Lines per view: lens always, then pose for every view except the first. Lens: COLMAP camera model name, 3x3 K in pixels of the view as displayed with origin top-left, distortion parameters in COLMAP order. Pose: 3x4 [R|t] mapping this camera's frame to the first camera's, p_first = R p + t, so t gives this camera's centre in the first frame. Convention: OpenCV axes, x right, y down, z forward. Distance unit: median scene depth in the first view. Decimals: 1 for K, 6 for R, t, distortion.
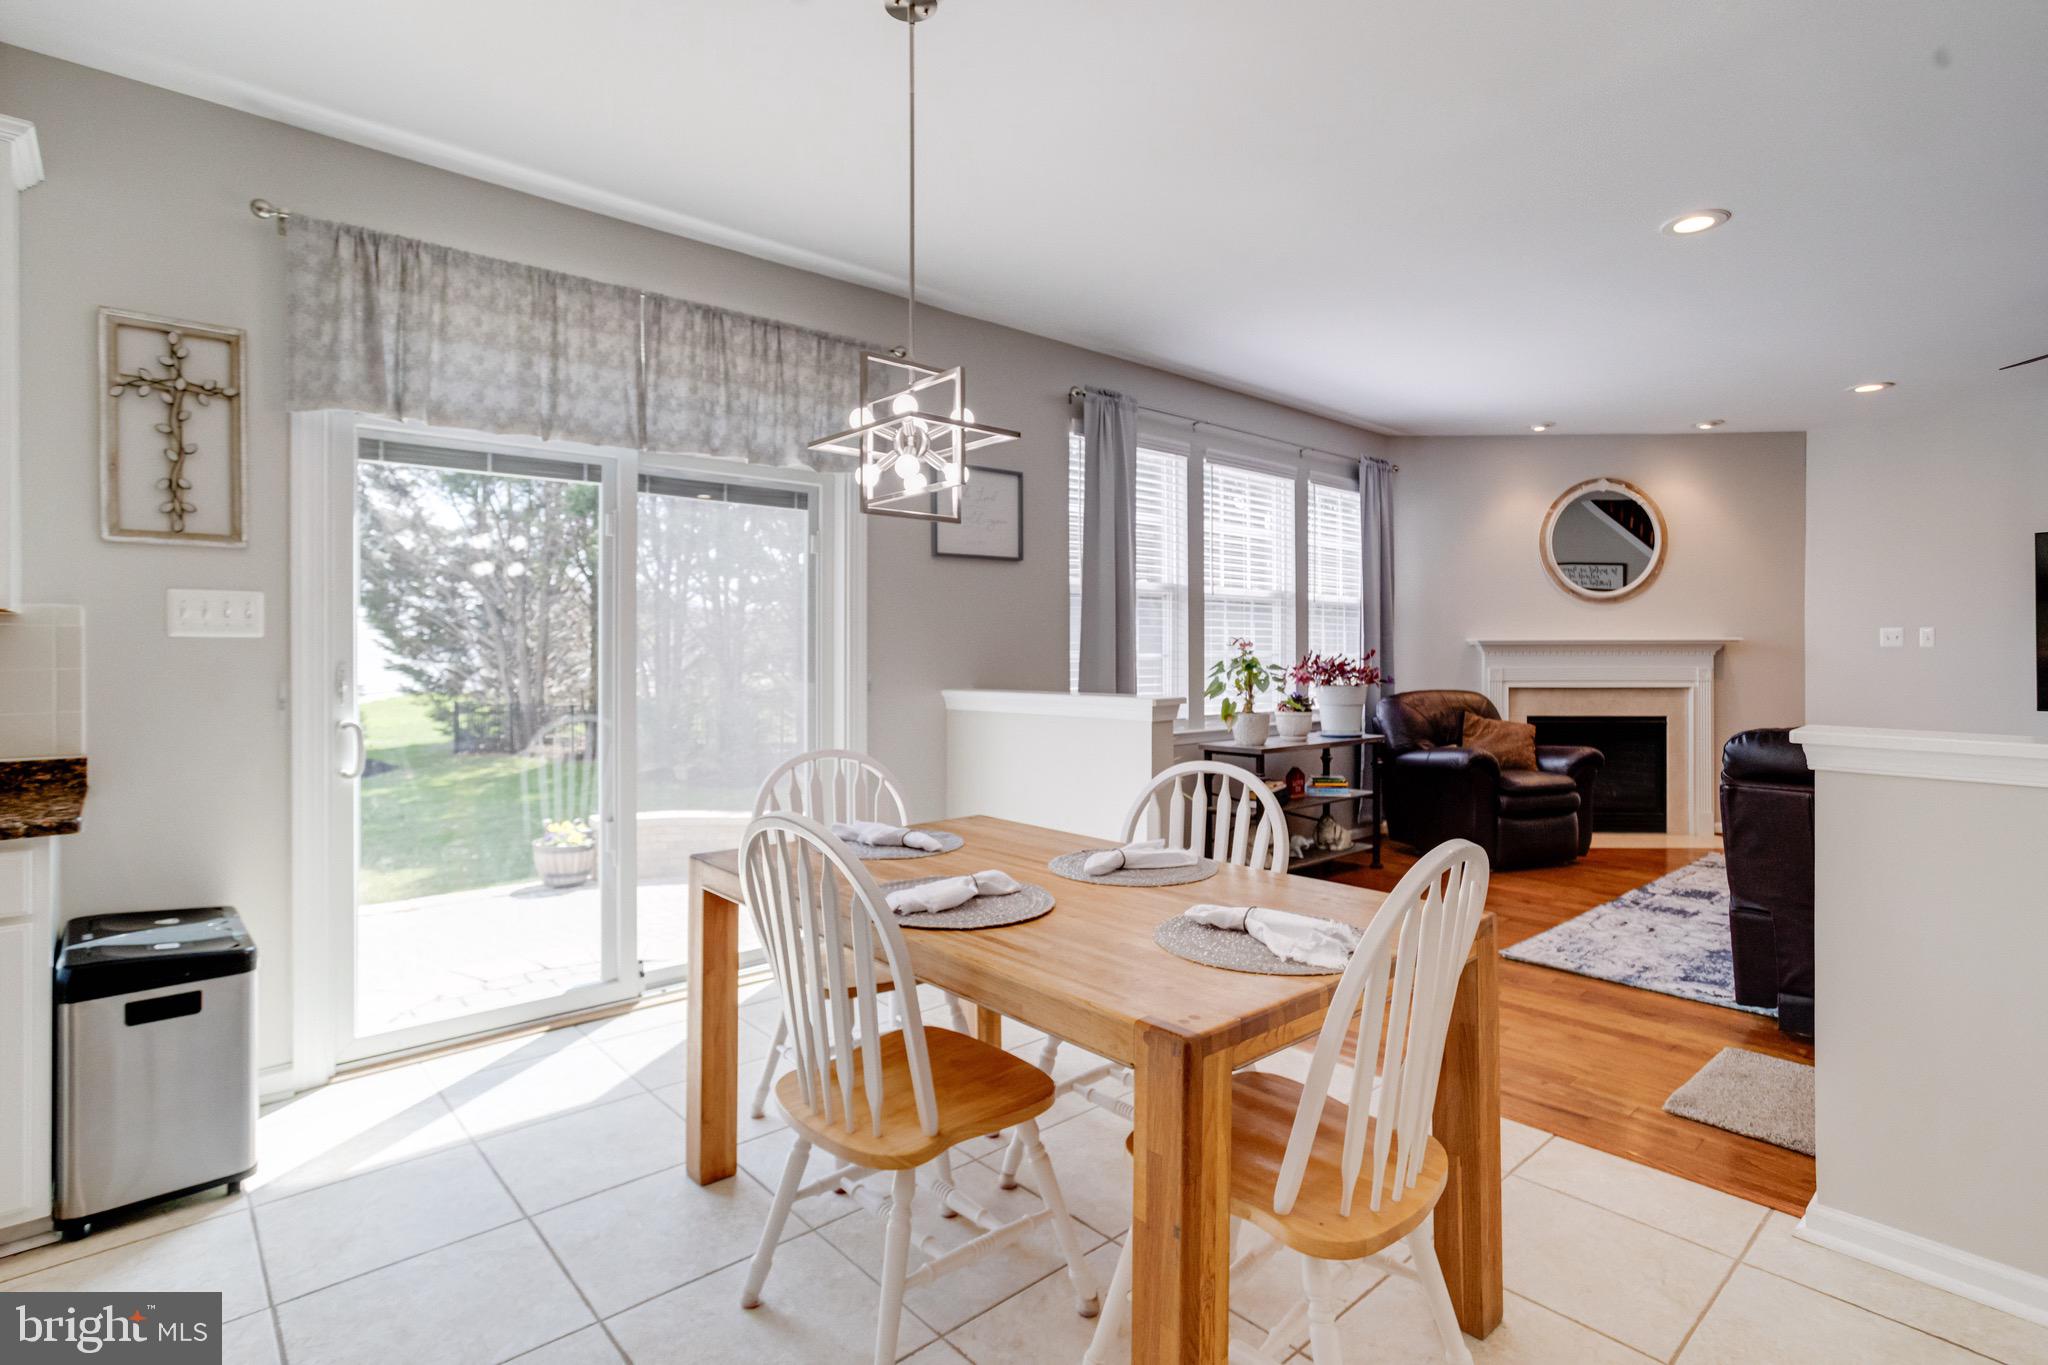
lens RADIAL K [[997.0, 0, 1012.1], [0, 997.0, 643.3], [0, 0, 1]] dist [-0.031046, 0.018826]
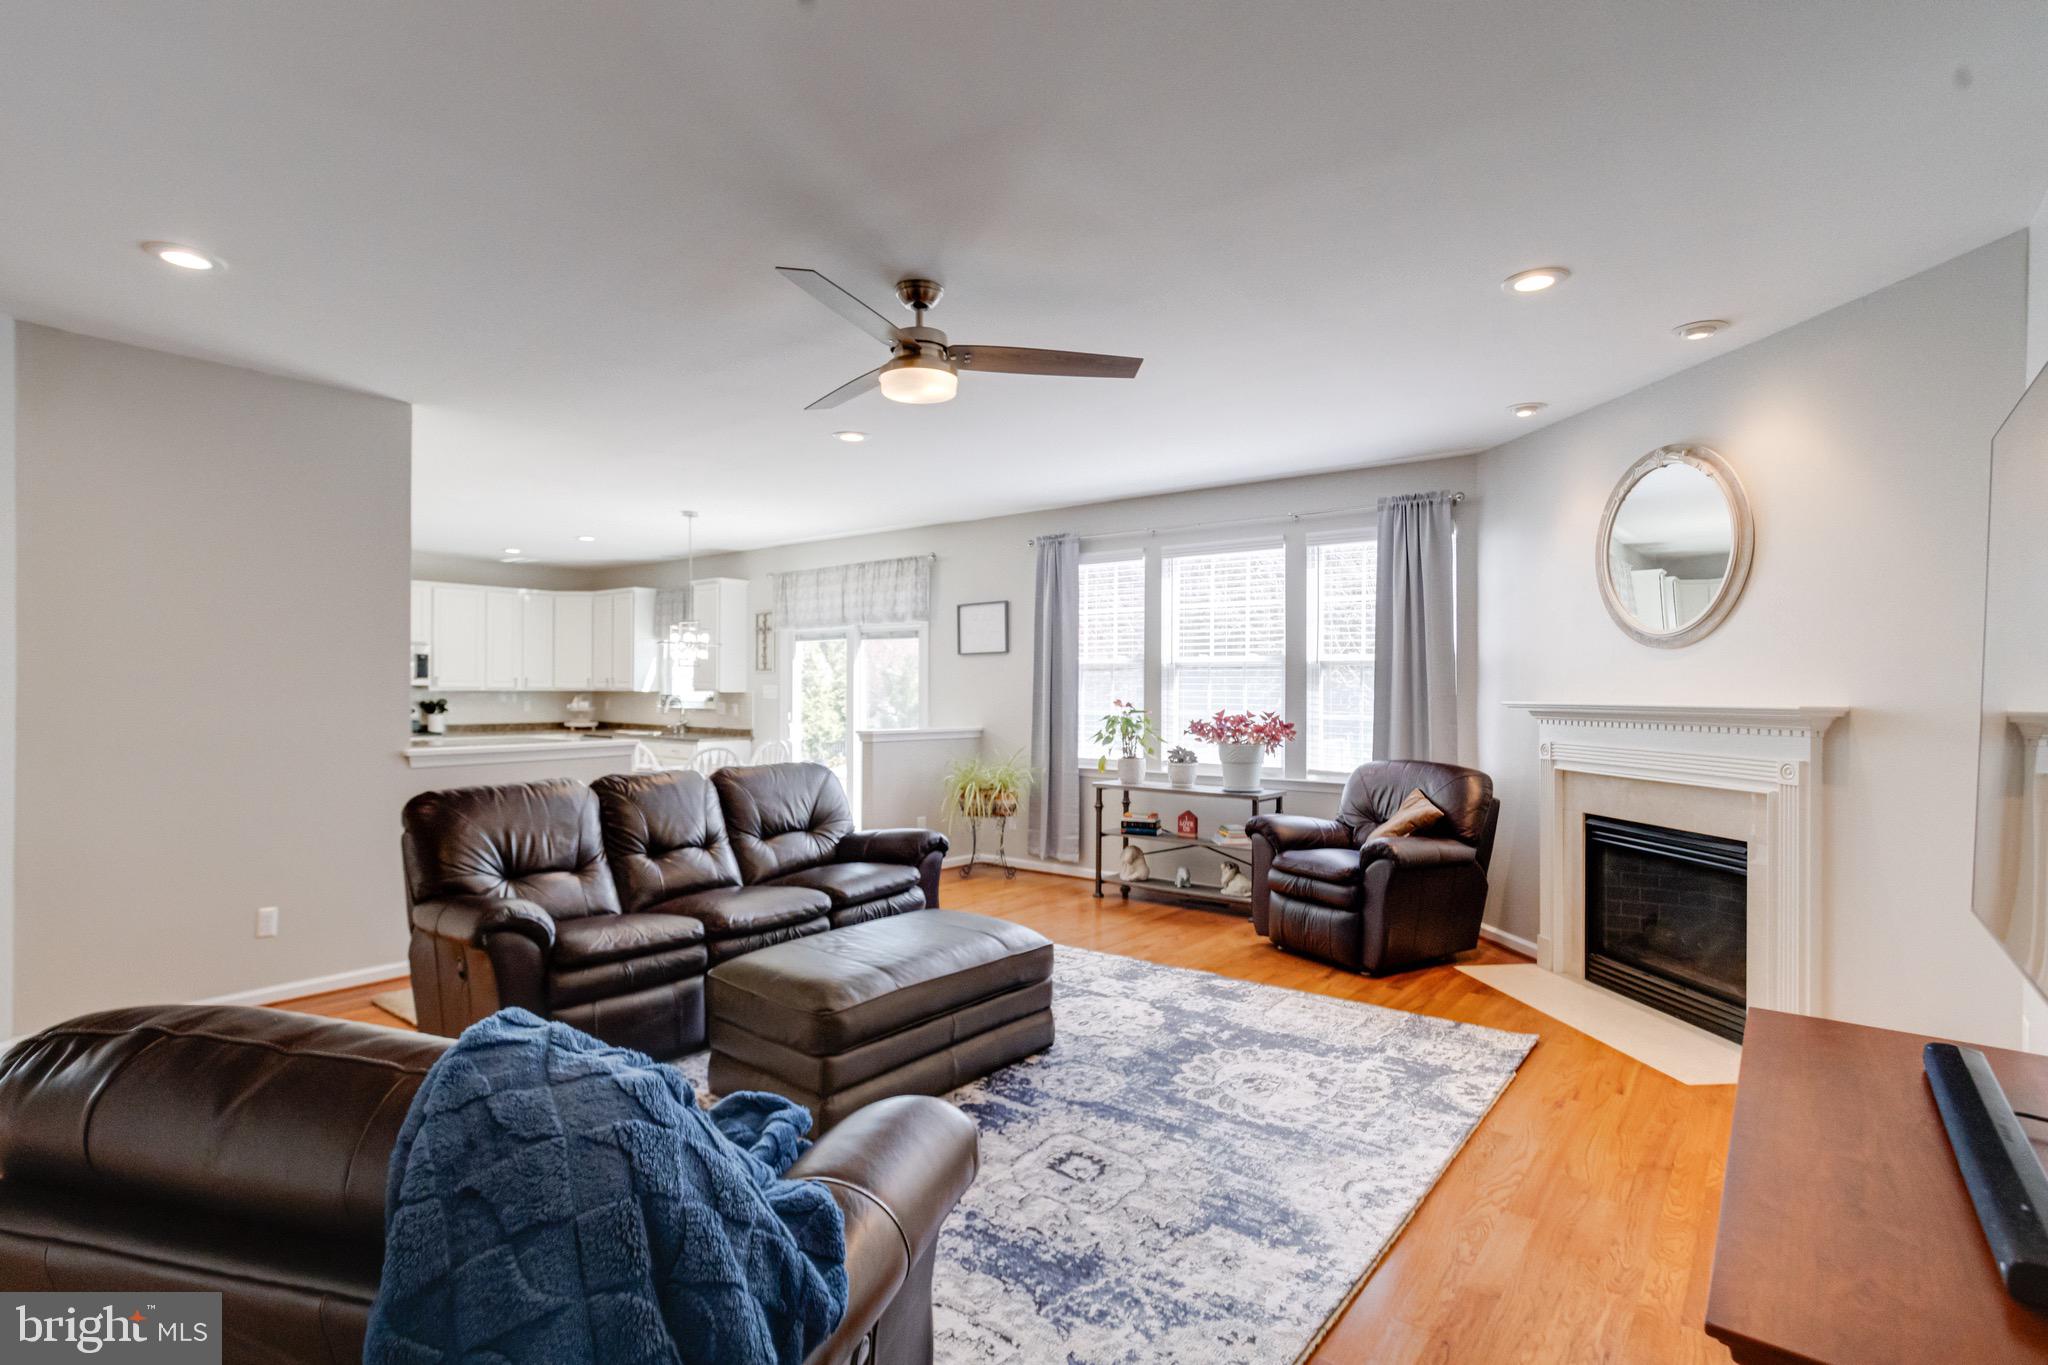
lens RADIAL K [[997.0, 0, 1015.7], [0, 997.0, 693.8], [0, 0, 1]] dist [-0.031046, 0.018826]
pose [[0.186041, 0.005231, -0.982528, 1.651957], [0.002023, 0.999982, 0.005707, -0.022389], [0.982540, -0.003050, 0.186027, 0.691844]]
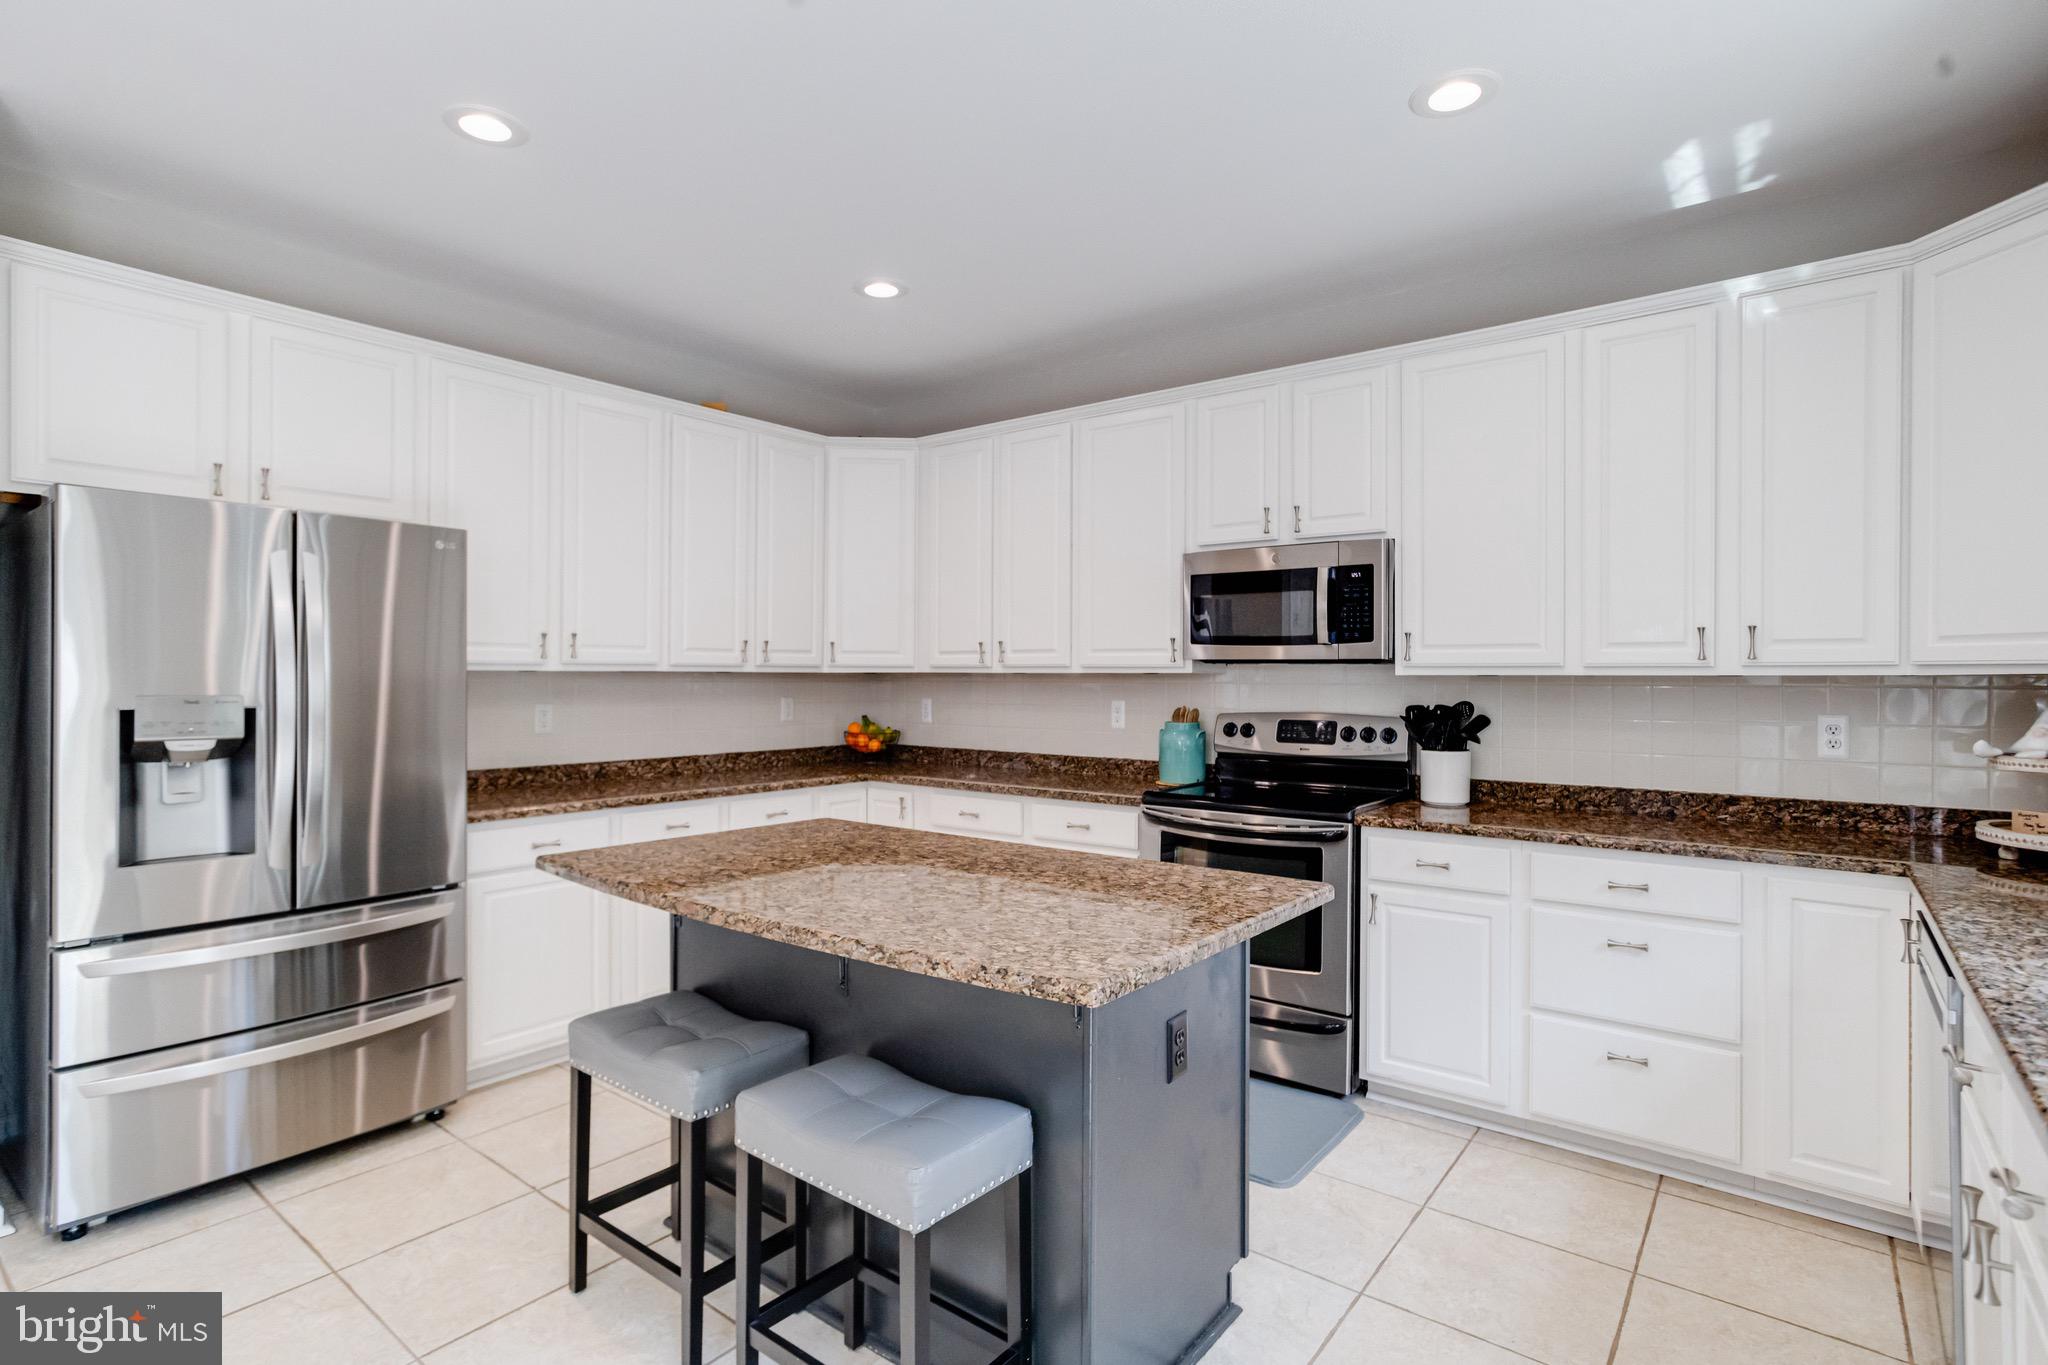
lens RADIAL K [[997.0, 0, 1020.4], [0, 997.0, 671.2], [0, 0, 1]] dist [-0.031046, 0.018826]
pose [[-0.980527, -0.006322, -0.196284, -0.290152], [-0.003618, 0.999894, -0.014132, -0.012373], [0.196353, -0.013147, -0.980445, 0.481438]]
